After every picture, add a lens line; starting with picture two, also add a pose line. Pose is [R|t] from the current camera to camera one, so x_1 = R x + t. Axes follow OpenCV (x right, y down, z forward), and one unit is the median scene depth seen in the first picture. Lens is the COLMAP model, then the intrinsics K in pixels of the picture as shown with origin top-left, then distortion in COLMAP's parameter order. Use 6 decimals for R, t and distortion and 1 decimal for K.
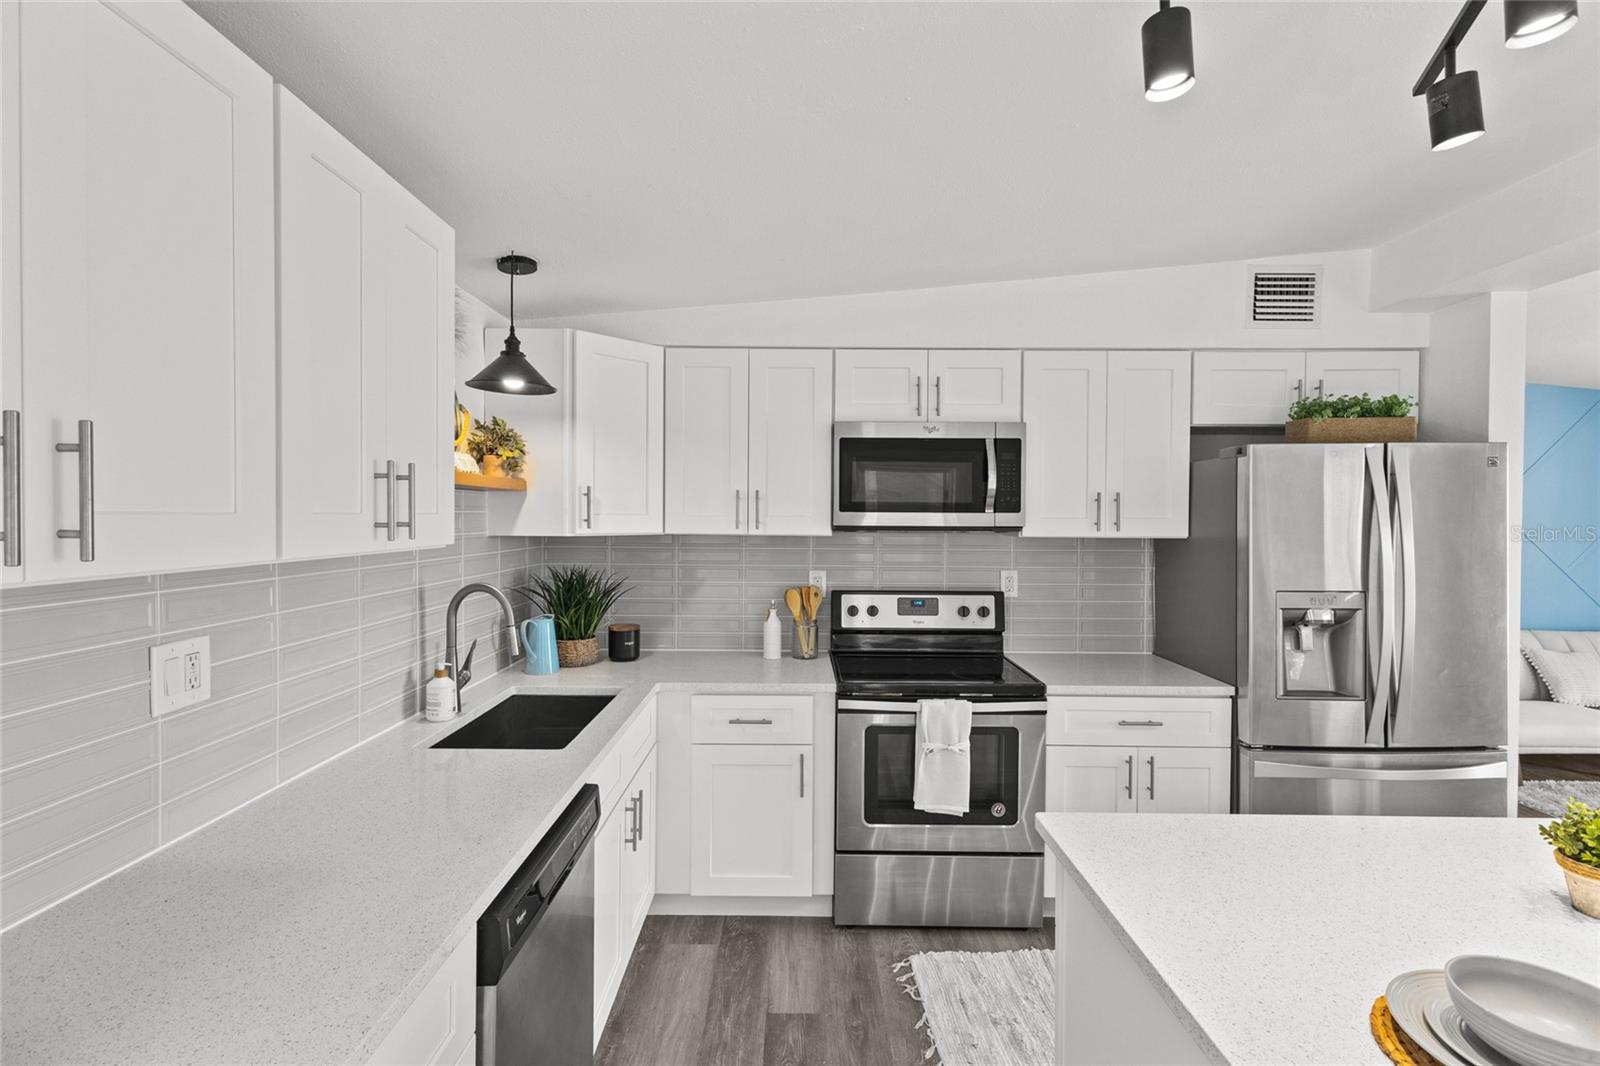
lens RADIAL K [[739.5, 0, 772.0], [0, 739.5, 532.1], [0, 0, 1]] dist [0.000636, 0.000513]
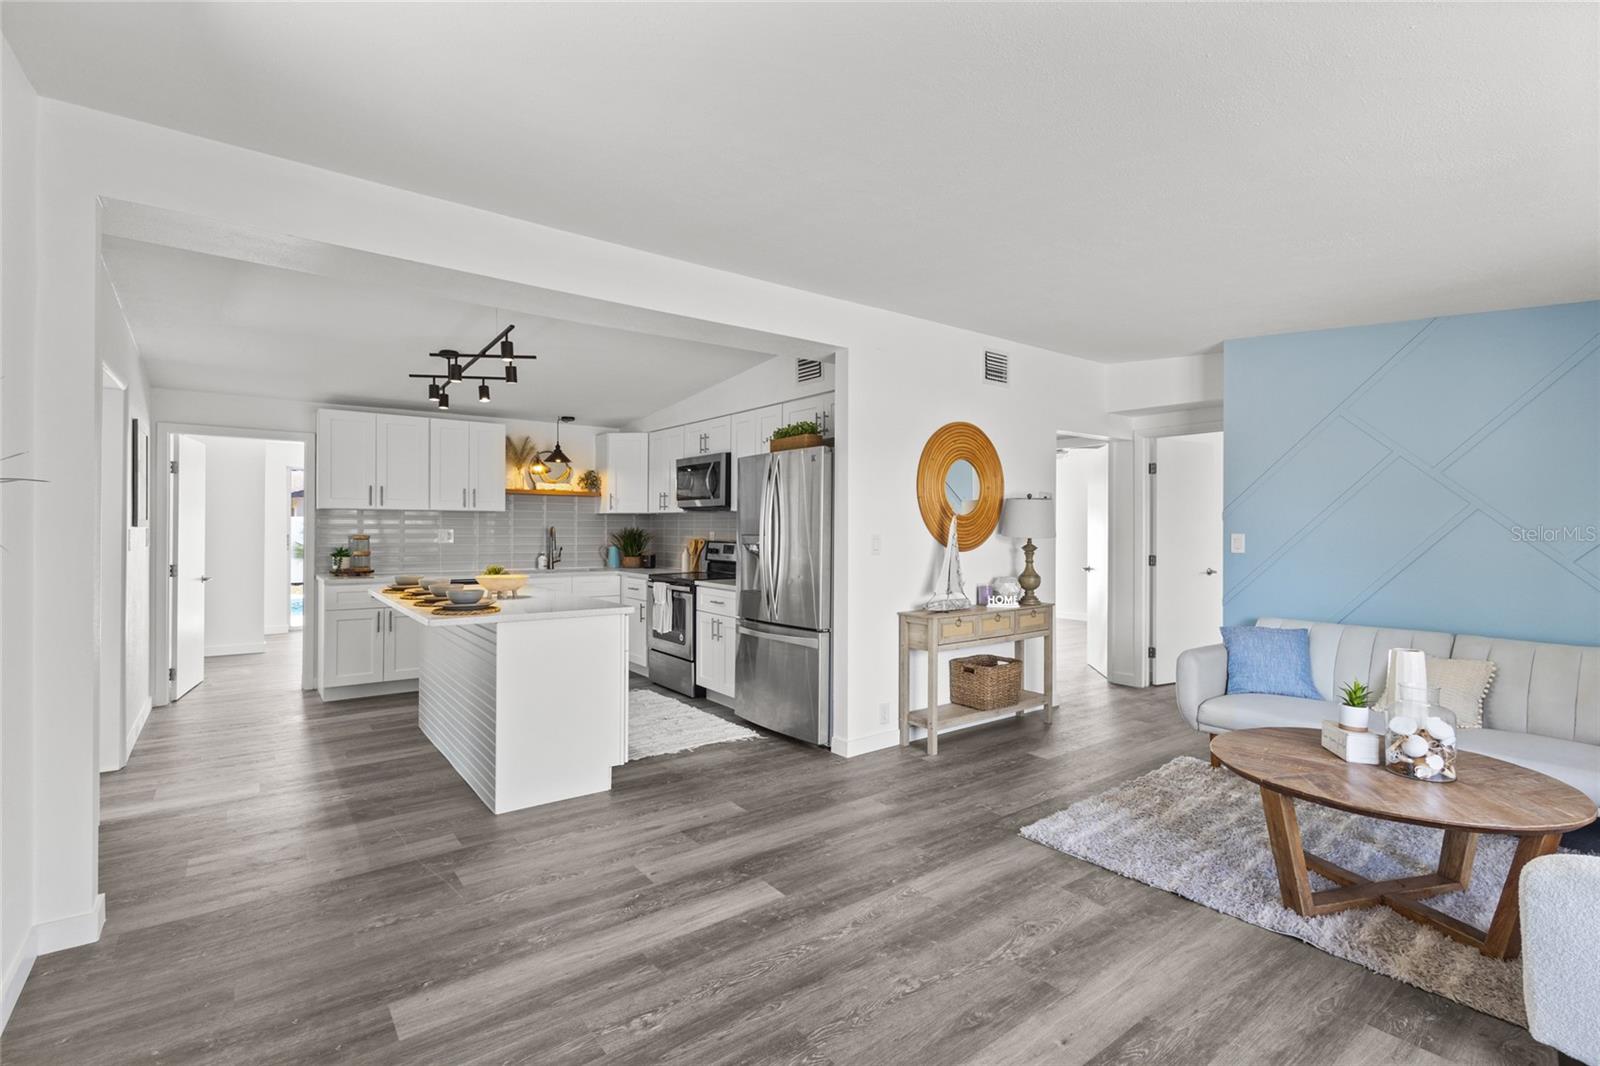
lens RADIAL K [[739.5, 0, 793.4], [0, 739.5, 531.6], [0, 0, 1]] dist [0.000636, 0.000513]
pose [[0.603505, 0.003552, -0.797351, 2.295871], [-0.012599, 0.999908, -0.005081, 0.079444], [0.797260, 0.013112, 0.603494, -0.043971]]
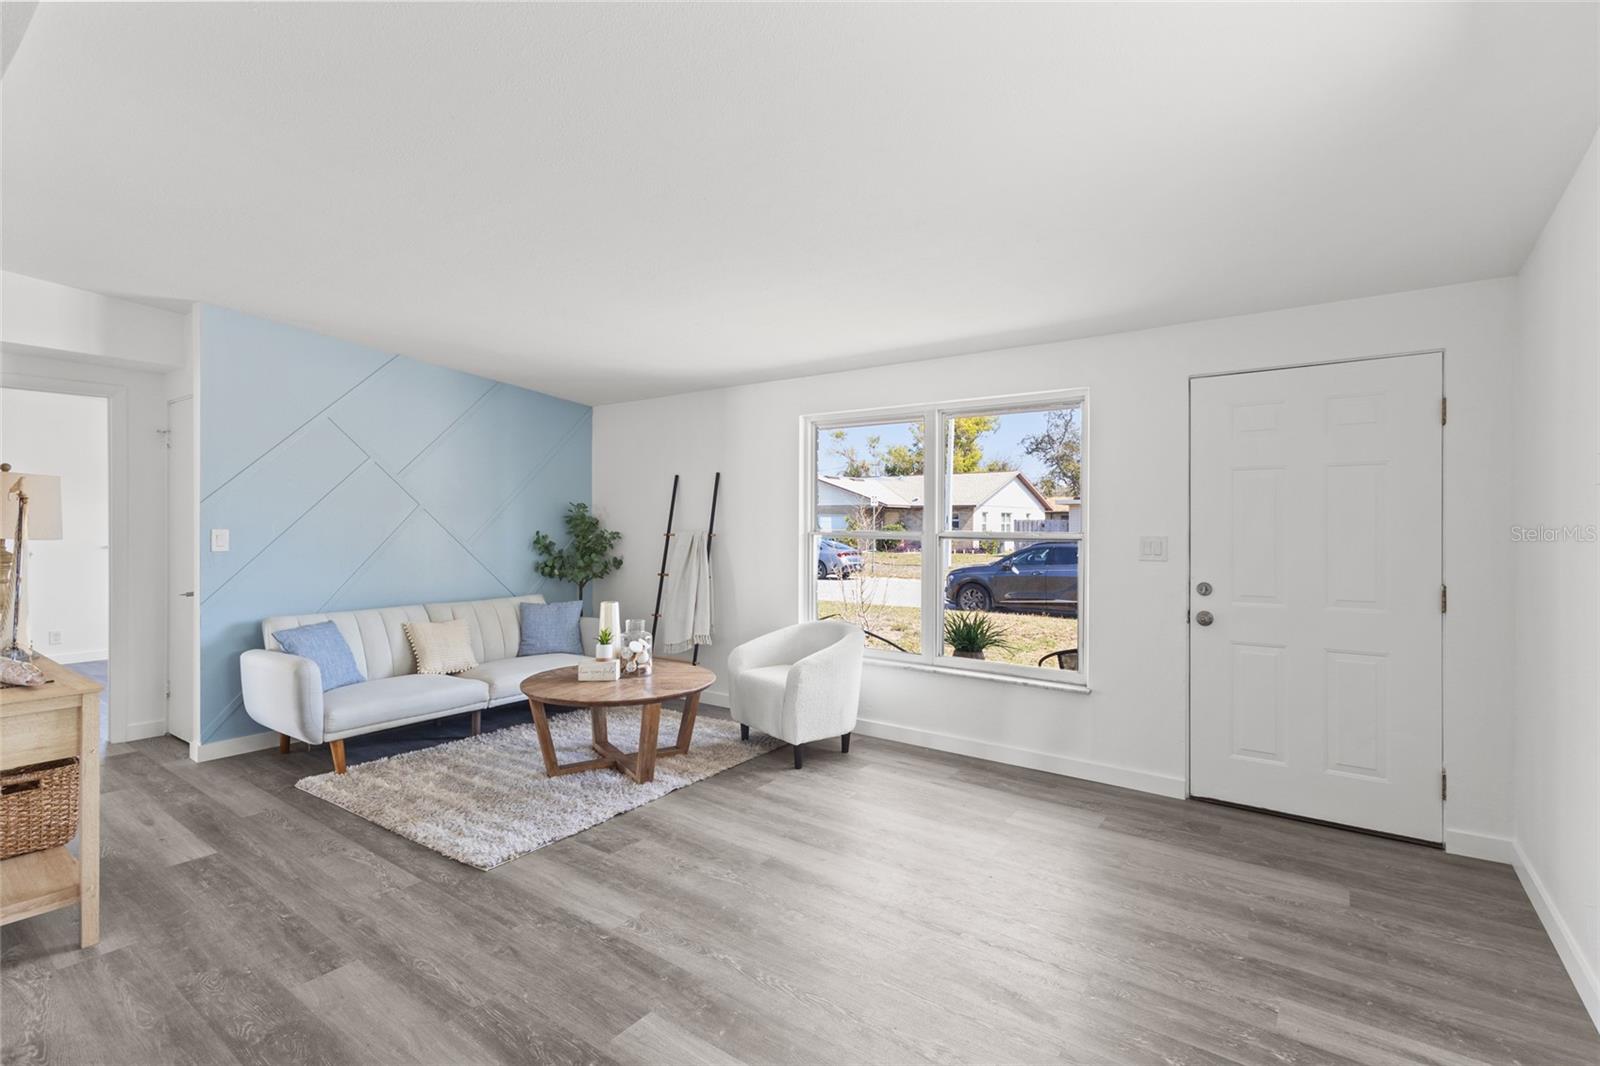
lens RADIAL K [[739.5, 0, 796.4], [0, 739.5, 526.0], [0, 0, 1]] dist [0.000636, 0.000513]
pose [[0.580791, -0.000131, 0.814053, 0.929761], [0.010129, 0.999924, -0.007065, 0.077920], [-0.813989, 0.012349, 0.580748, -0.006770]]
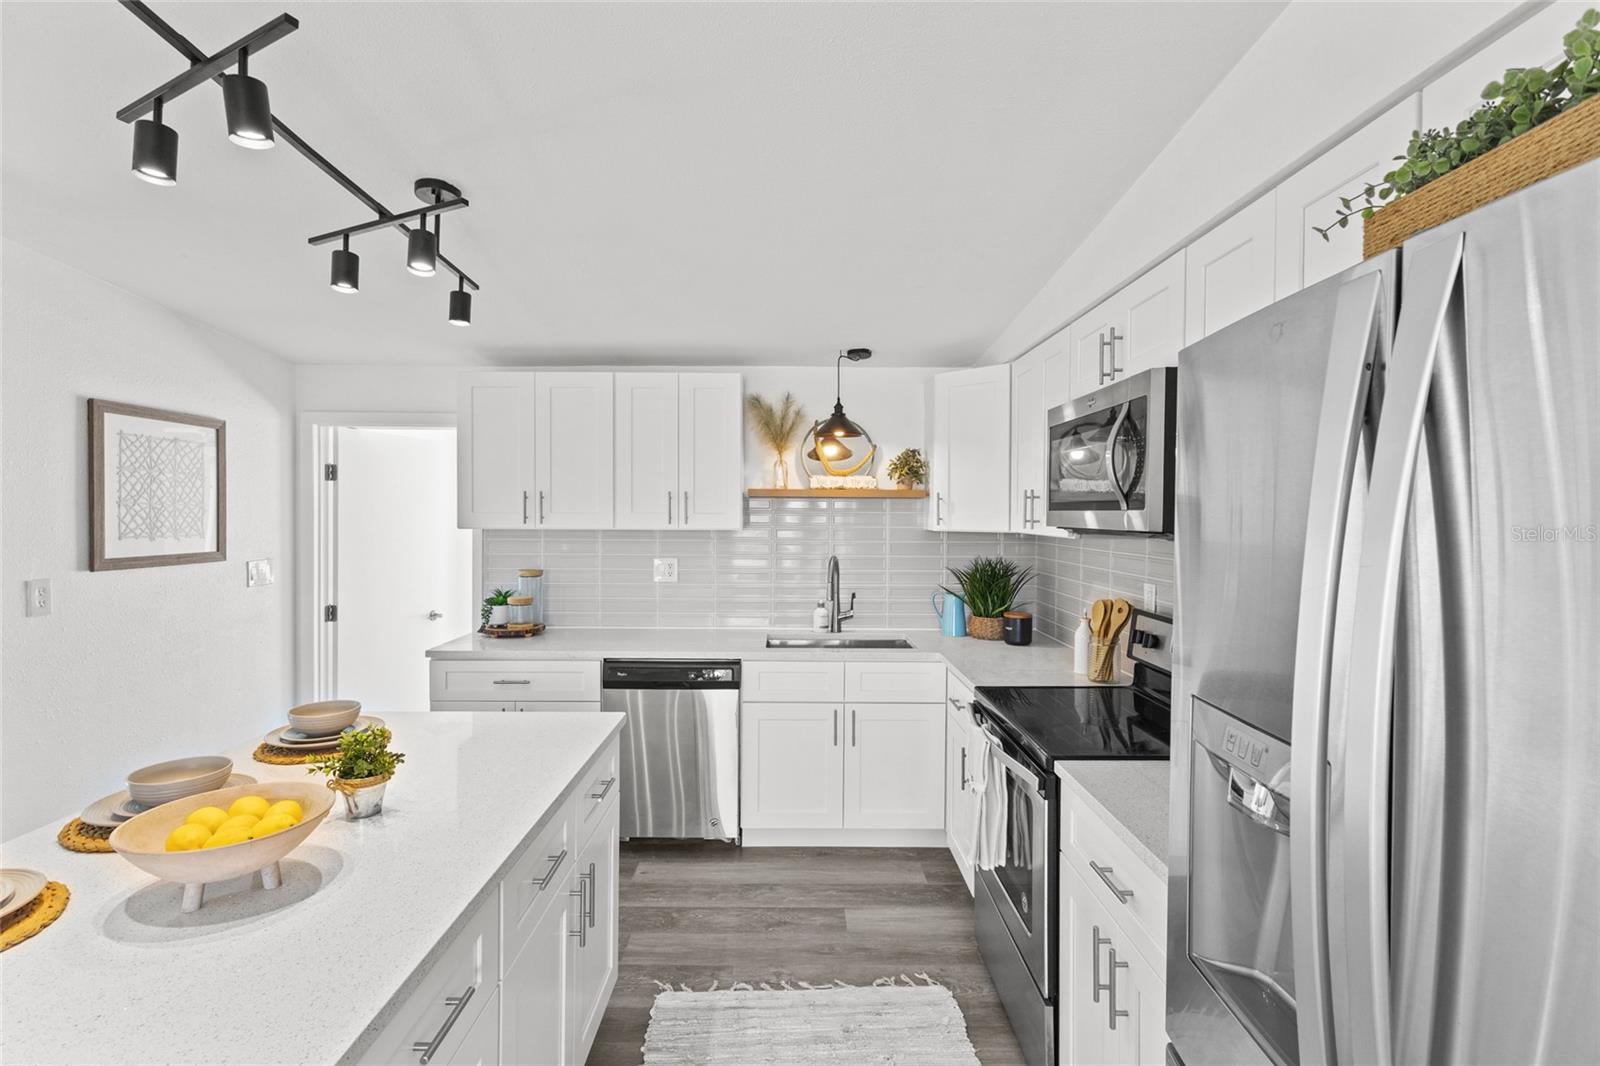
lens RADIAL K [[739.5, 0, 799.1], [0, 739.5, 521.0], [0, 0, 1]] dist [0.000636, 0.000513]
pose [[0.015456, 0.006638, -0.999859, 1.096753], [-0.016763, 0.999839, 0.006378, -0.018180], [0.999740, 0.016662, 0.015565, 0.777733]]
